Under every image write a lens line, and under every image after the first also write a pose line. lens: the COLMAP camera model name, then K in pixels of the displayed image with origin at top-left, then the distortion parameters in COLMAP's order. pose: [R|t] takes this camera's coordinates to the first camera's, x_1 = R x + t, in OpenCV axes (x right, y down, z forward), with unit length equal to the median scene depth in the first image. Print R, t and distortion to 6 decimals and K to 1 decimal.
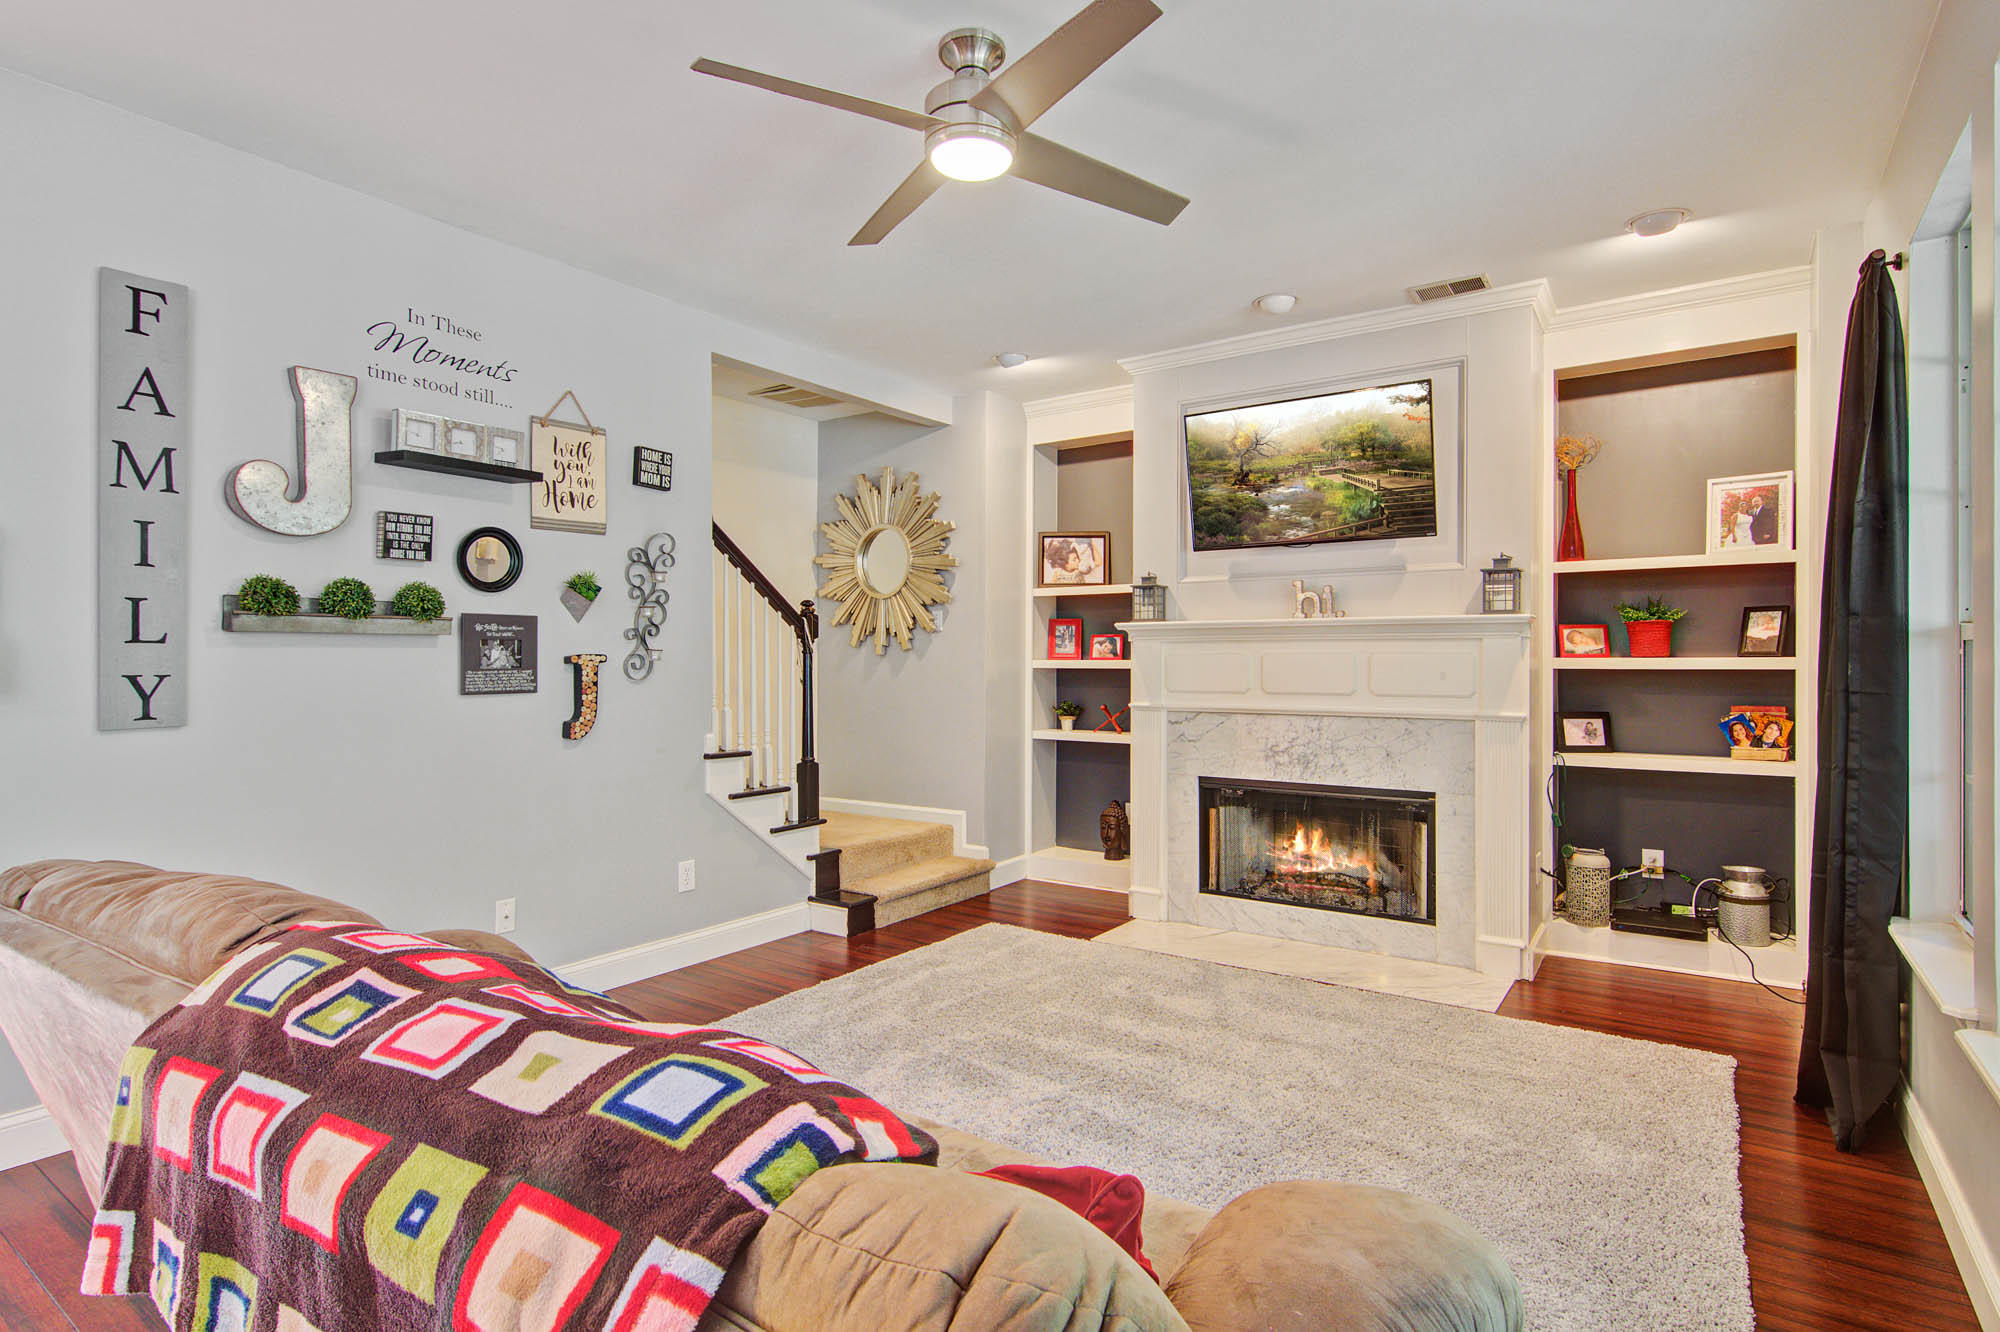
lens RADIAL K [[1018.6, 0, 1003.2], [0, 1018.6, 658.8], [0, 0, 1]] dist [0.011106, -0.000156]
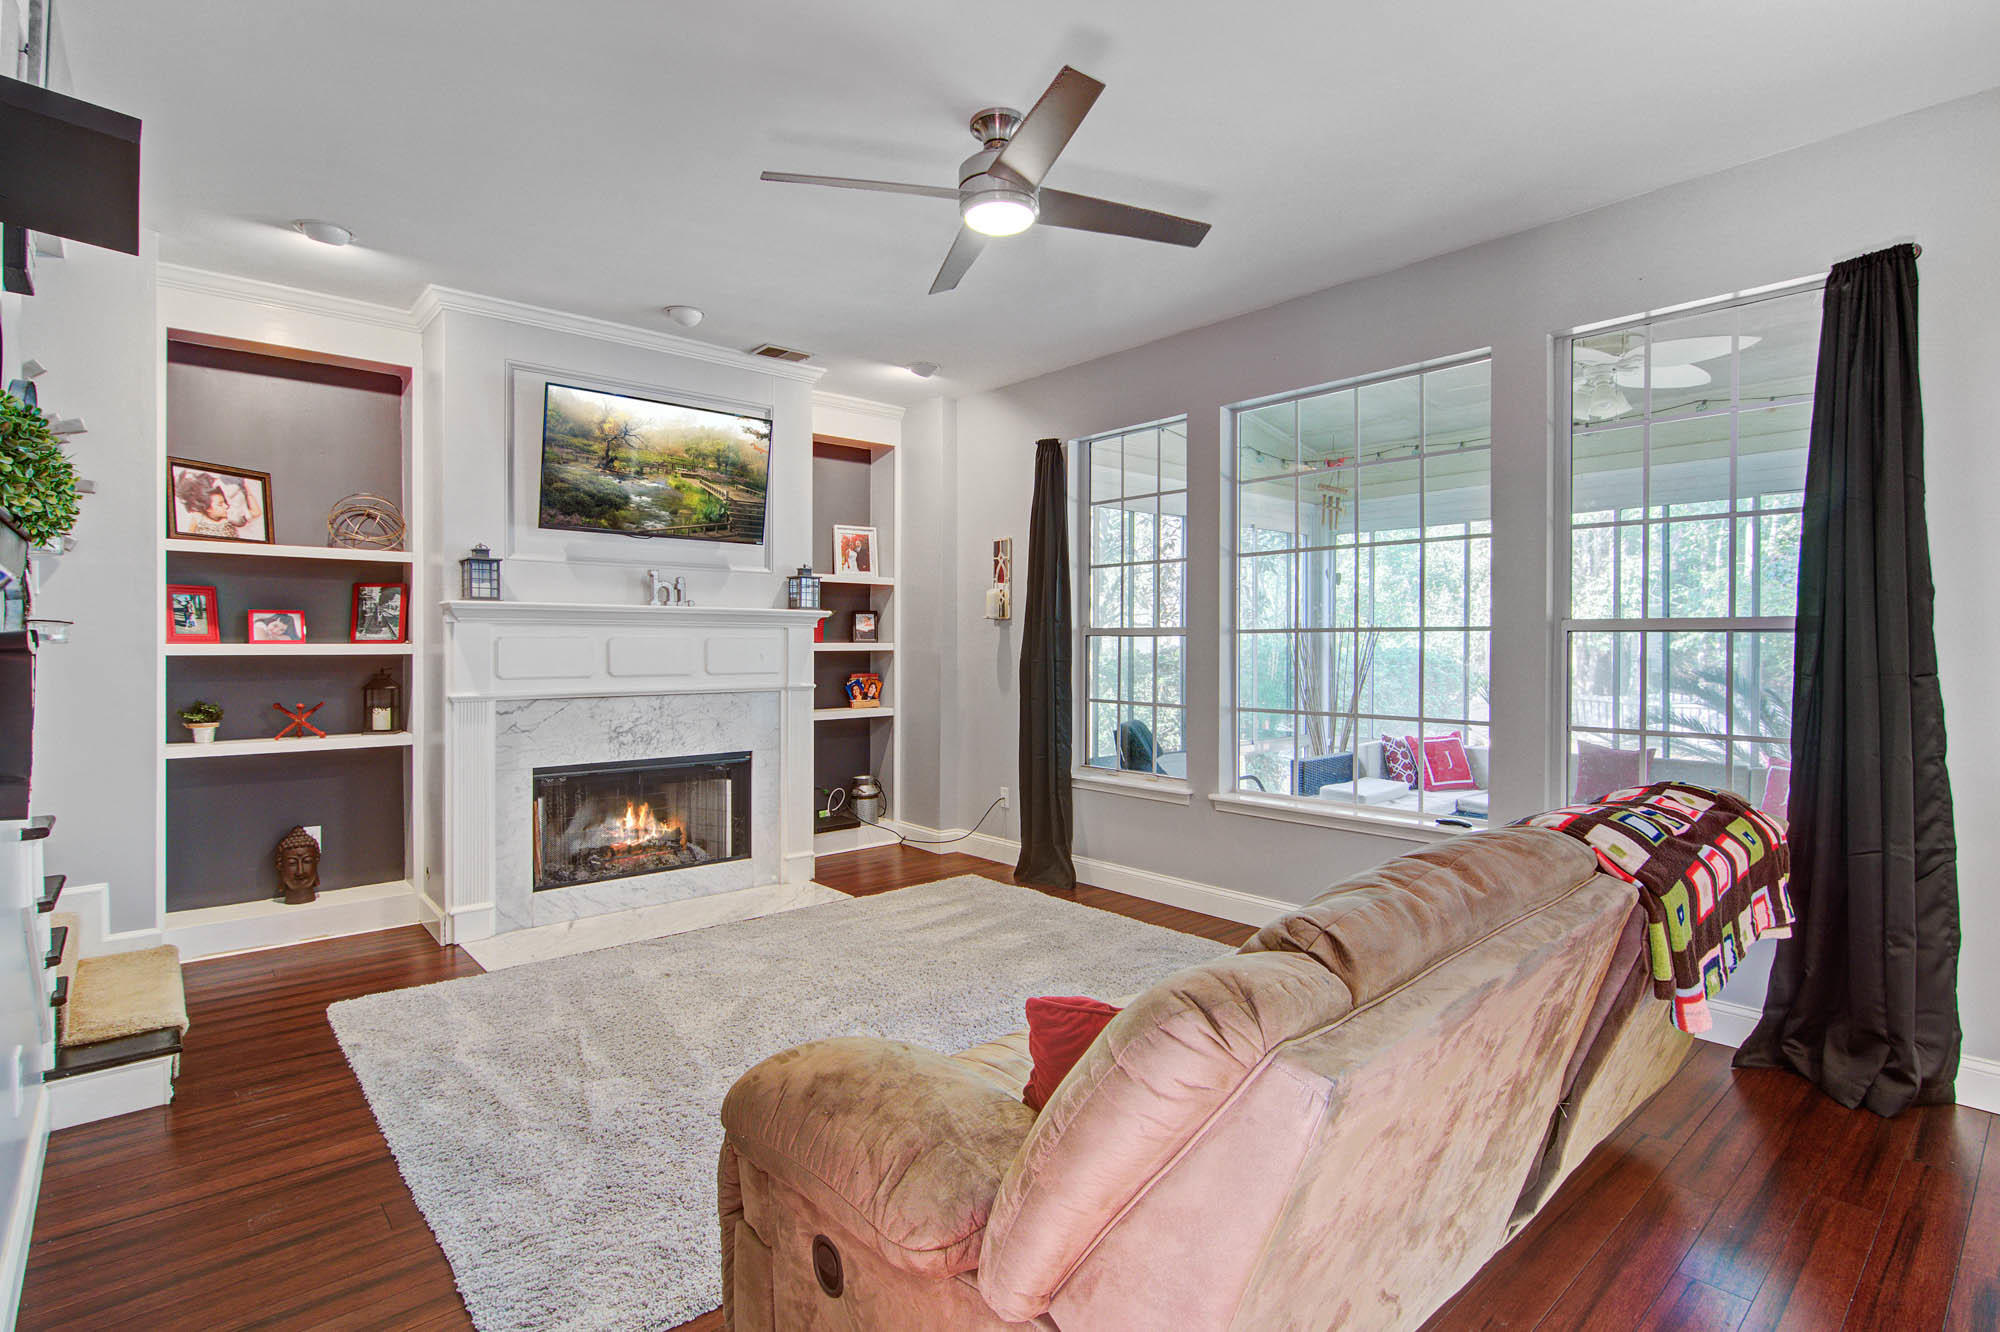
lens RADIAL K [[972.9, 0, 997.0], [0, 972.9, 646.9], [0, 0, 1]] dist [-0.002963, -0.000150]
pose [[0.238980, -0.000878, 0.971024, -0.596843], [-0.000663, 0.999999, 0.001067, 0.002902], [-0.971024, -0.000899, 0.238979, 0.392242]]
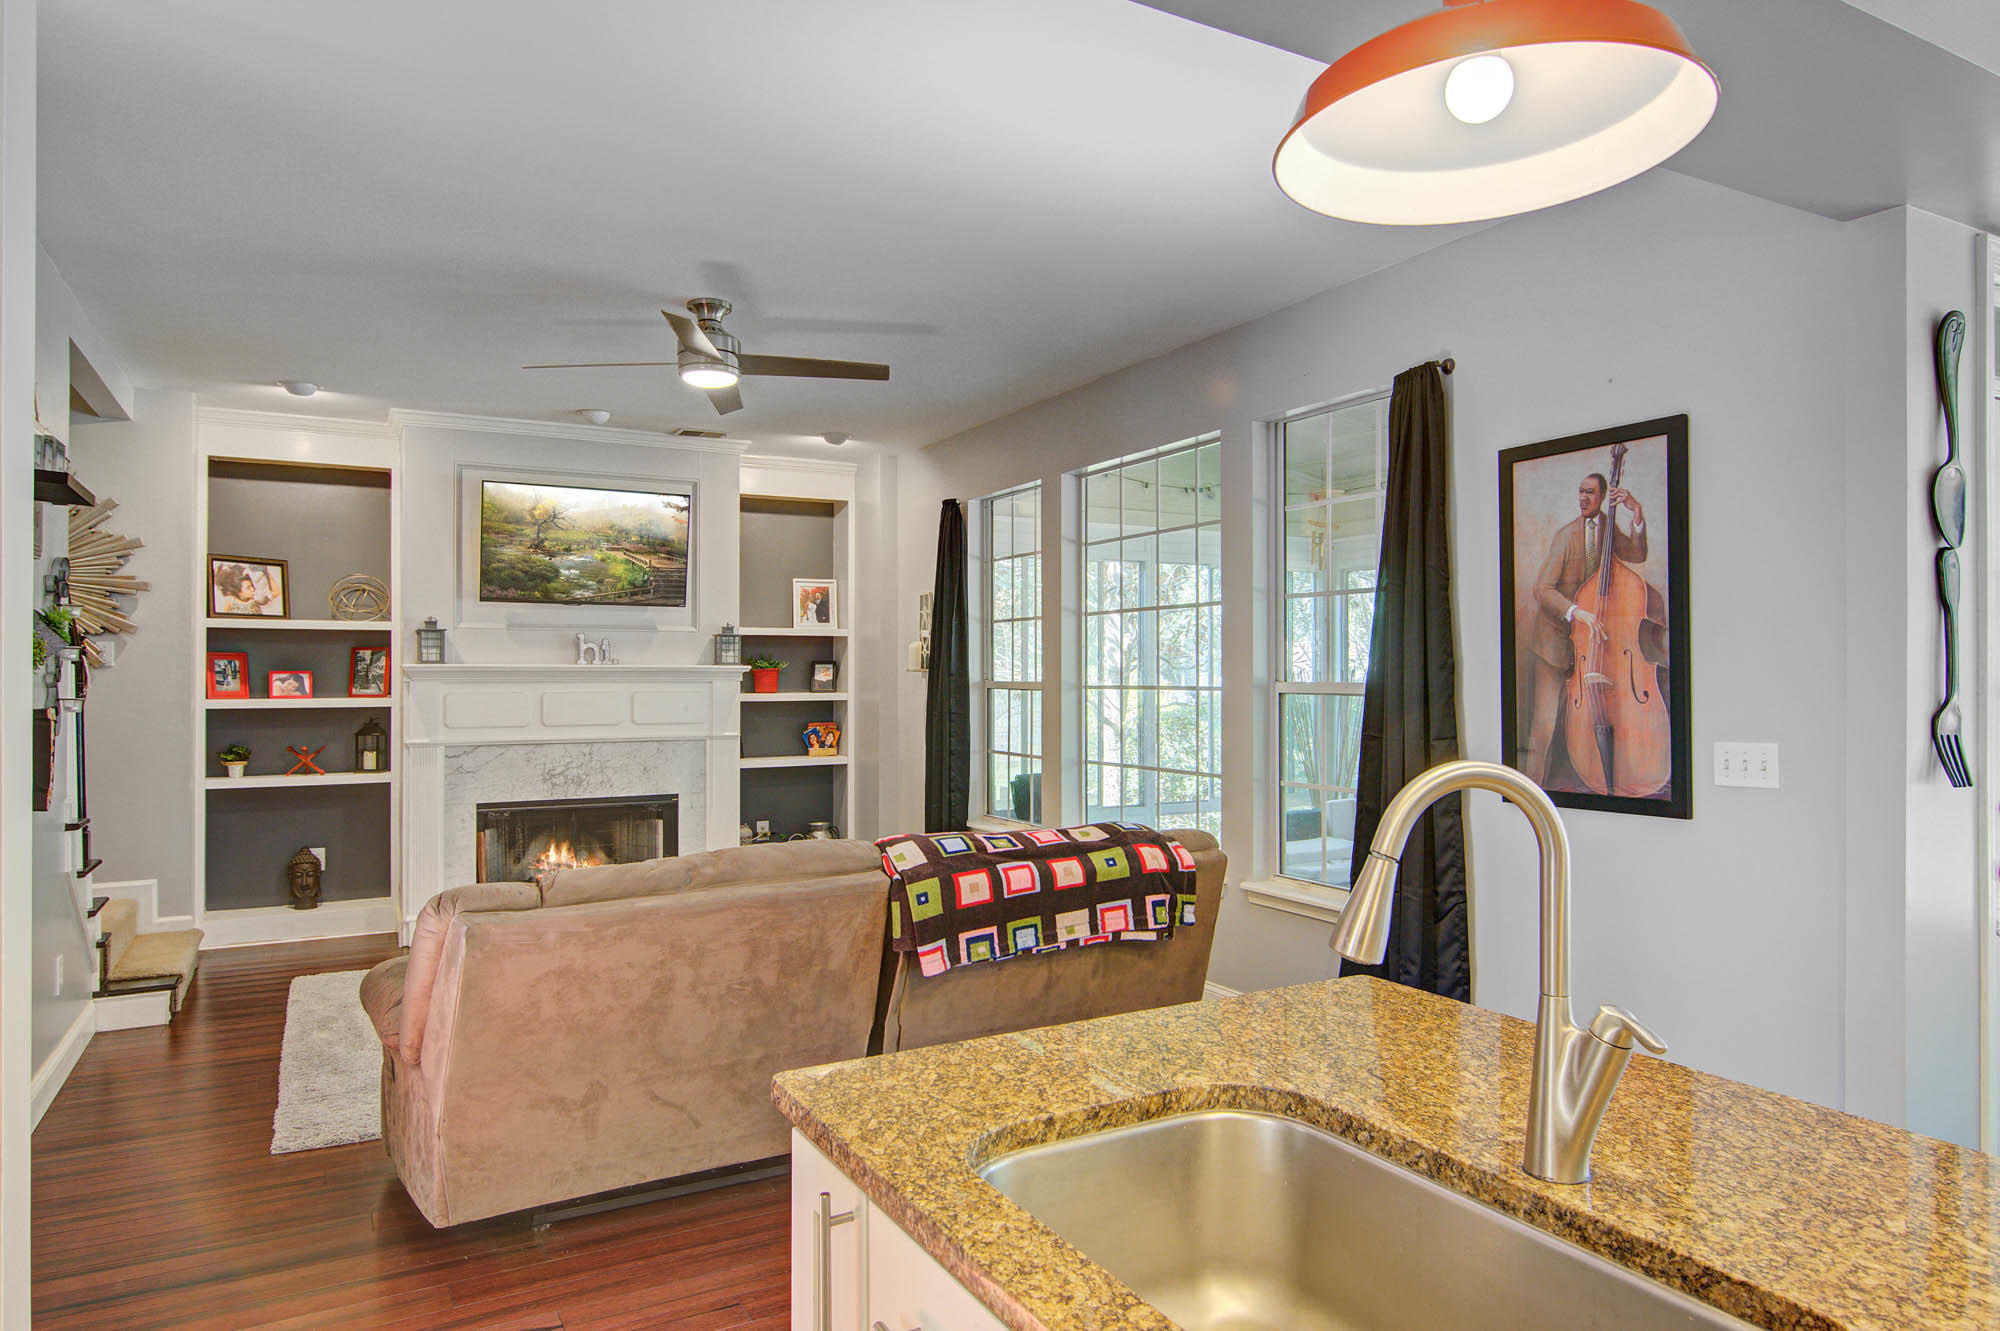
lens RADIAL K [[1234.3, 0, 1000.0], [0, 1234.3, 665.5], [0, 0, 1]] dist [-0.000915, -0.001265]
pose [[0.444371, 0.008581, 0.895802, -0.790615], [0.000770, 0.999950, -0.009960, -0.021903], [-0.895842, 0.005116, 0.444342, -0.108689]]
